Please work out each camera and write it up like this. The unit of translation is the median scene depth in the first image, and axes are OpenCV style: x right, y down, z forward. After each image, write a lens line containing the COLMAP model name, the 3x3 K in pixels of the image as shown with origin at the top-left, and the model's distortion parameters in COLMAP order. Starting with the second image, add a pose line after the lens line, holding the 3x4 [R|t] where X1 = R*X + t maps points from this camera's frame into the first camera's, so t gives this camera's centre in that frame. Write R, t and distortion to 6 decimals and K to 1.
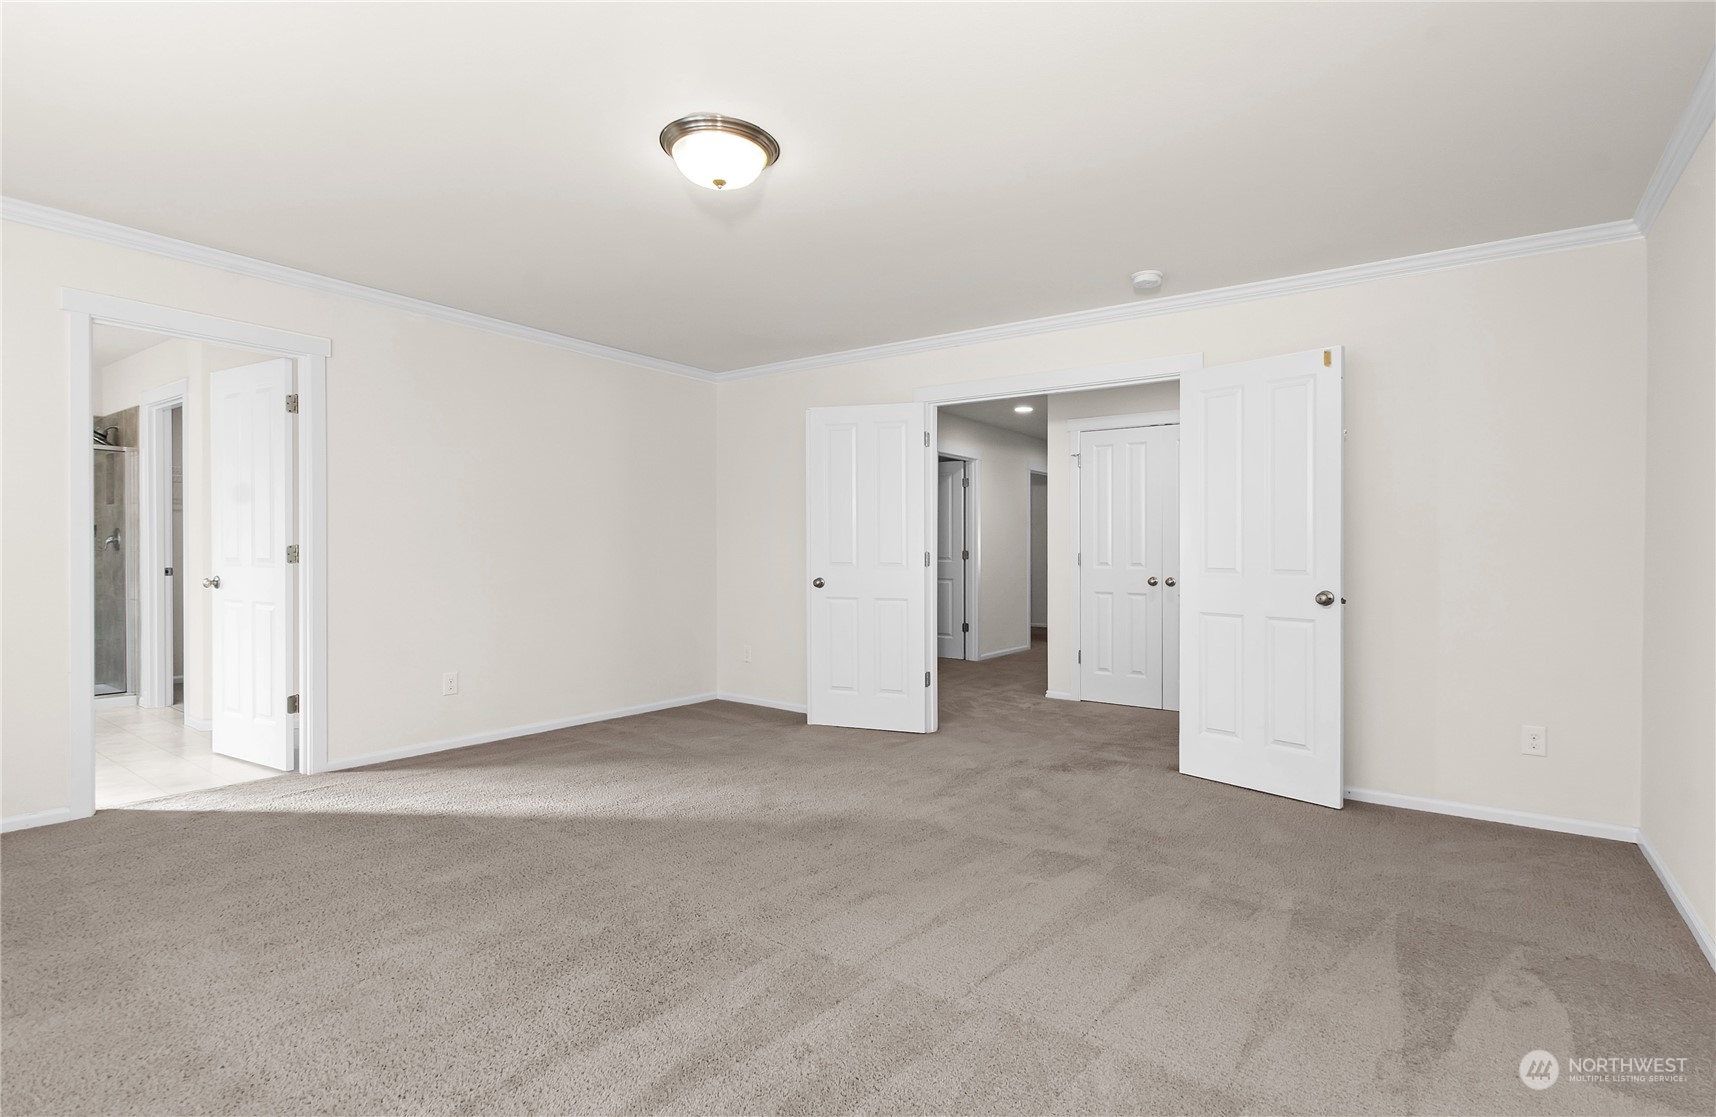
lens RADIAL K [[792.4, 0, 858.0], [0, 792.4, 558.5], [0, 0, 1]] dist [-0.032280, -0.000055]
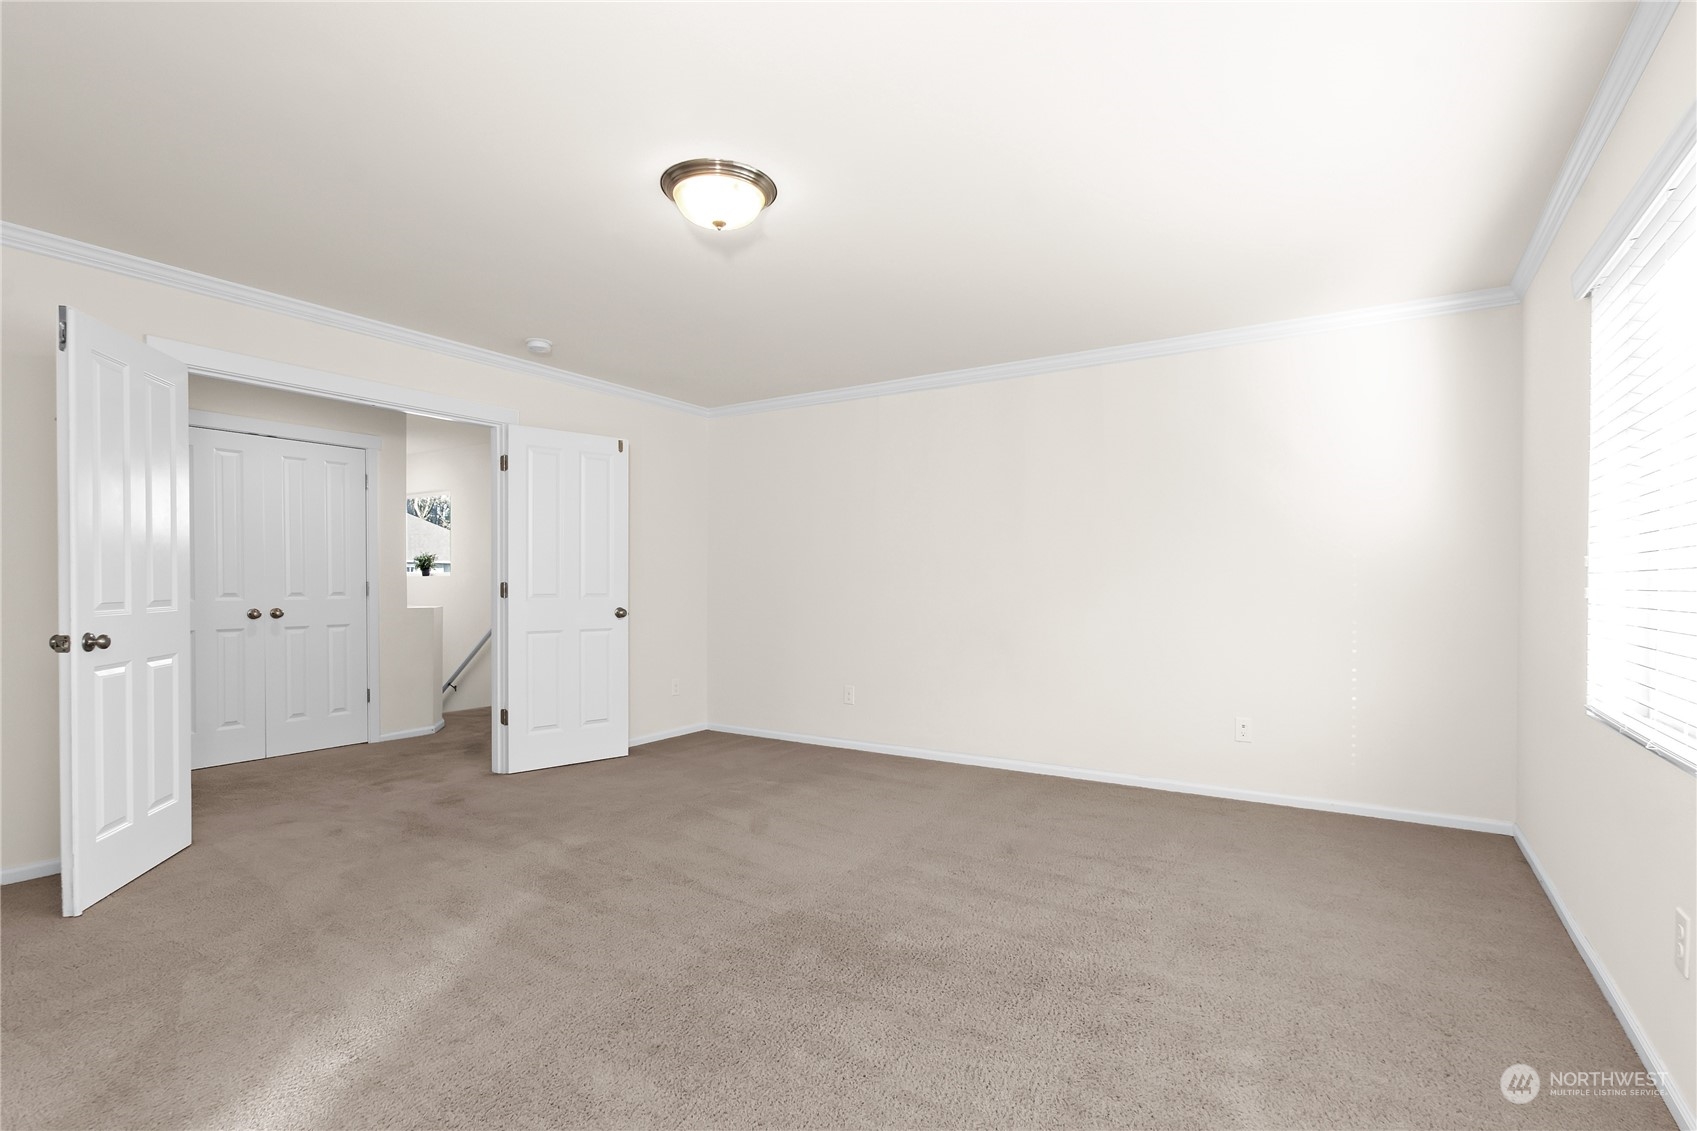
lens RADIAL K [[801.1, 0, 848.5], [0, 801.1, 565.5], [0, 0, 1]] dist [0.002747, 0.000696]
pose [[-0.037766, 0.015735, 0.999163, -0.895125], [0.006668, 0.999858, -0.015494, -0.009514], [-0.999264, 0.006078, -0.037866, 0.635649]]
